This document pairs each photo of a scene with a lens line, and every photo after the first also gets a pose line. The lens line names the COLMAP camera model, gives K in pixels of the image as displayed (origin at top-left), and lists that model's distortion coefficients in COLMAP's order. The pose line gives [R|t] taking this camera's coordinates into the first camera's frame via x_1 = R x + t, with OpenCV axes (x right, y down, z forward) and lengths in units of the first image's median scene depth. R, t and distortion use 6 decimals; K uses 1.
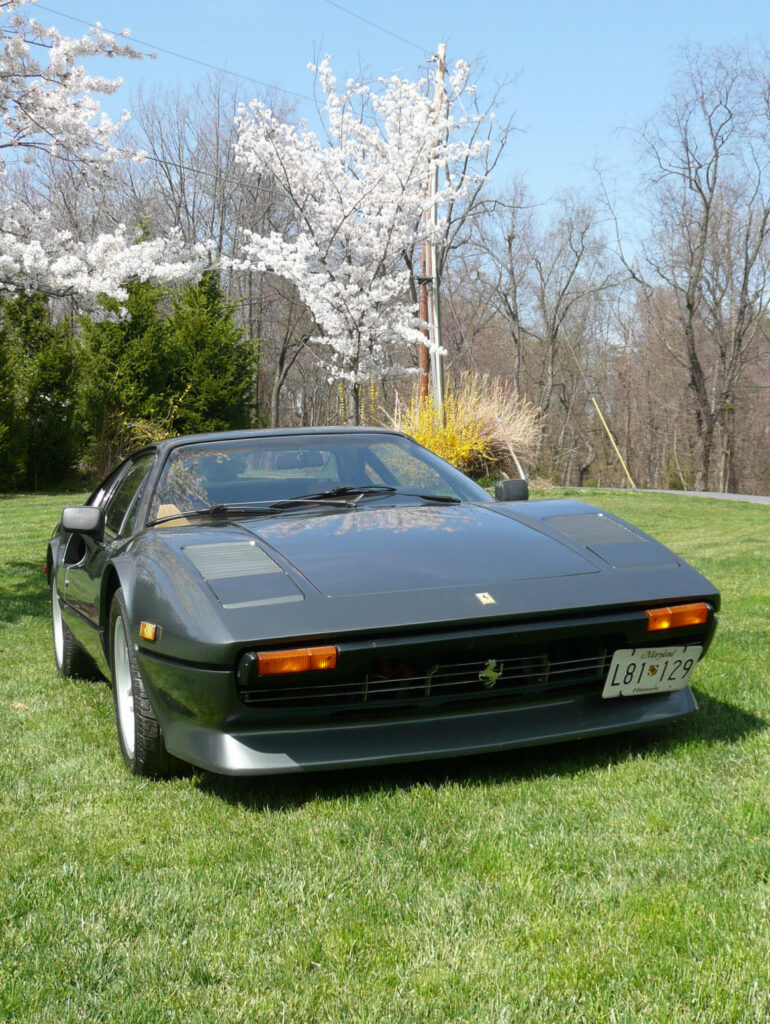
lens RADIAL K [[1294.8, 0, 385.8], [0, 1294.8, 585.1], [0, 0, 1]] dist [-0.046429, 0.032369]
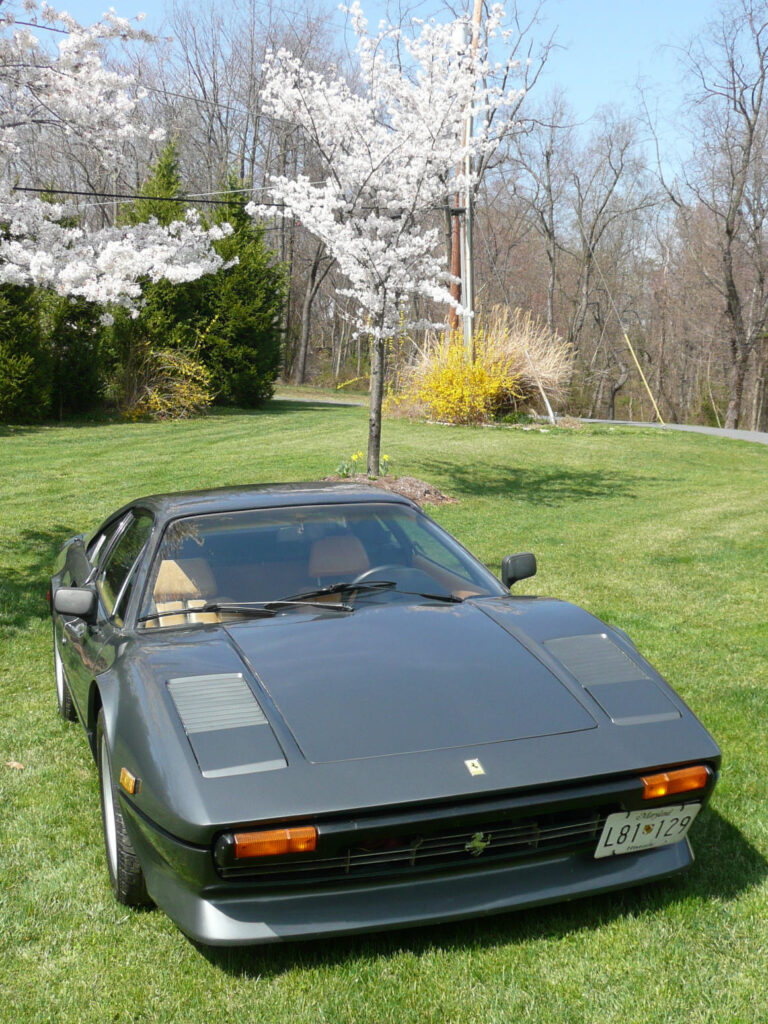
lens RADIAL K [[1289.6, 0, 387.2], [0, 1289.6, 577.5], [0, 0, 1]] dist [-0.038439, 0.021212]
pose [[0.999490, 0.025070, -0.019784, 0.005456], [-0.023715, 0.997539, 0.065980, -0.038439], [0.021390, -0.065477, 0.997625, 0.010013]]
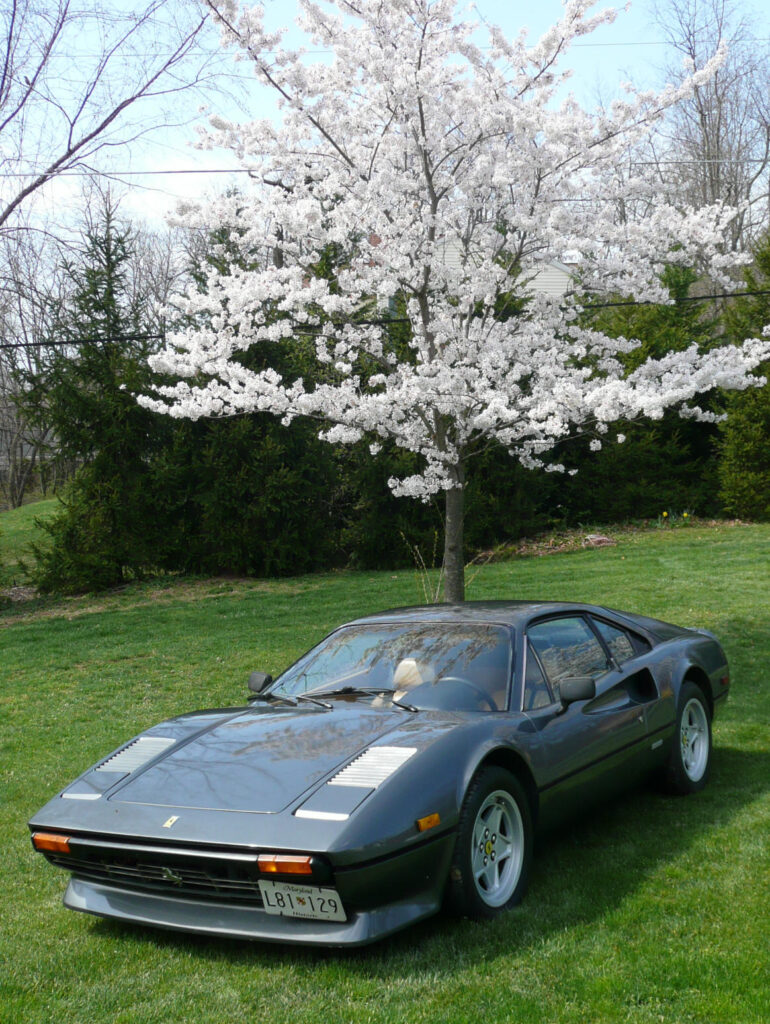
lens RADIAL K [[1289.6, 0, 388.2], [0, 1289.6, 577.5], [0, 0, 1]] dist [-0.038439, 0.021212]
pose [[0.663773, 0.056418, -0.745803, 0.243697], [-0.040968, 0.998397, 0.039064, -0.061427], [0.746811, 0.004624, 0.665020, 0.053898]]
